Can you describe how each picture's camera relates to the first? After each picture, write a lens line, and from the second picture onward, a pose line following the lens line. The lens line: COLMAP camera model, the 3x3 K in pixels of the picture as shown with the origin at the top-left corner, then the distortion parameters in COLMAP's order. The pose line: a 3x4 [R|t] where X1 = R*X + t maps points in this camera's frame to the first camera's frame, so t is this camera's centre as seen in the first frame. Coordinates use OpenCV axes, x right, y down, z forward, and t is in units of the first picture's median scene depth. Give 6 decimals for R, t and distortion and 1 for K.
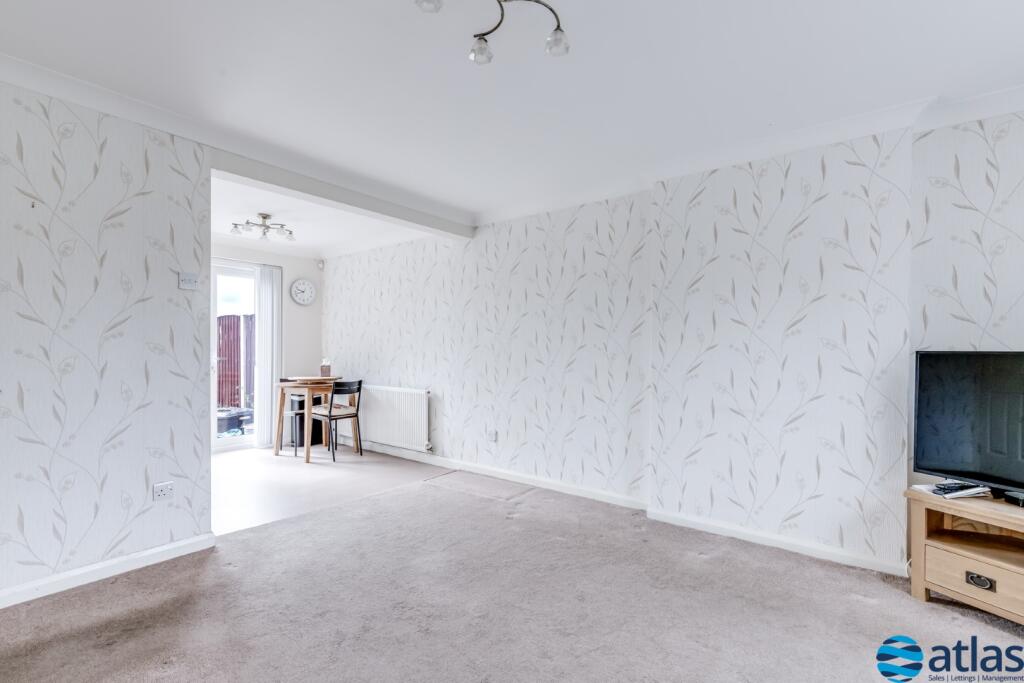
lens RADIAL K [[466.8, 0, 512.3], [0, 466.8, 355.3], [0, 0, 1]] dist [0.000932, 0.000124]
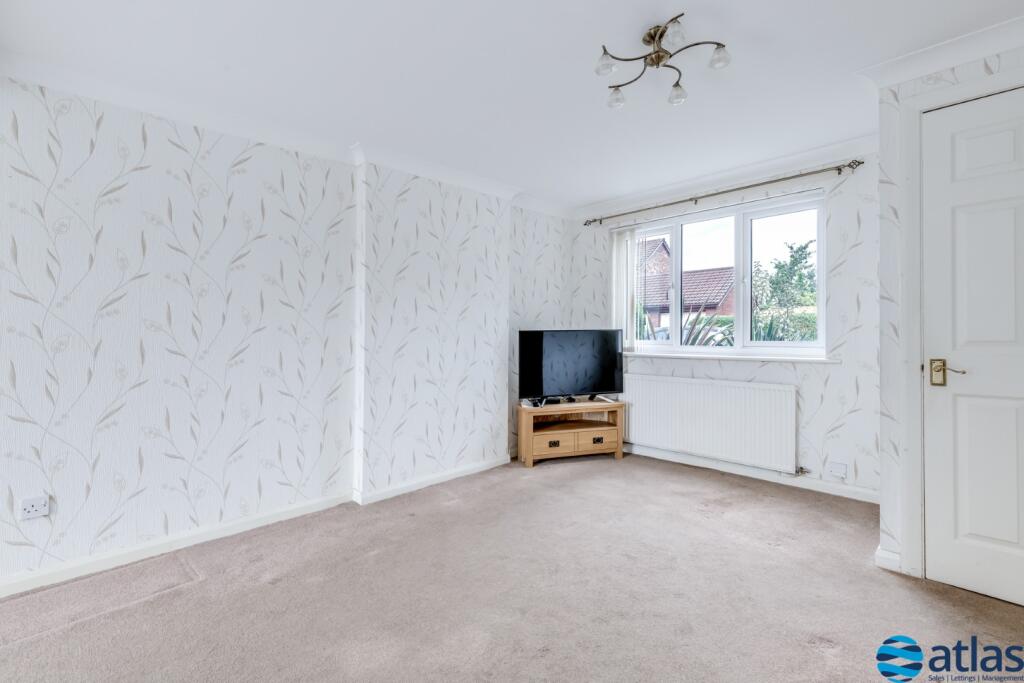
lens RADIAL K [[468.8, 0, 512.0], [0, 468.8, 341.5], [0, 0, 1]] dist [0.014141, -0.000009]
pose [[0.130143, -0.029451, 0.991058, -0.673849], [0.022336, 0.999392, 0.026766, -0.012735], [-0.991244, 0.018653, 0.130721, 0.594999]]
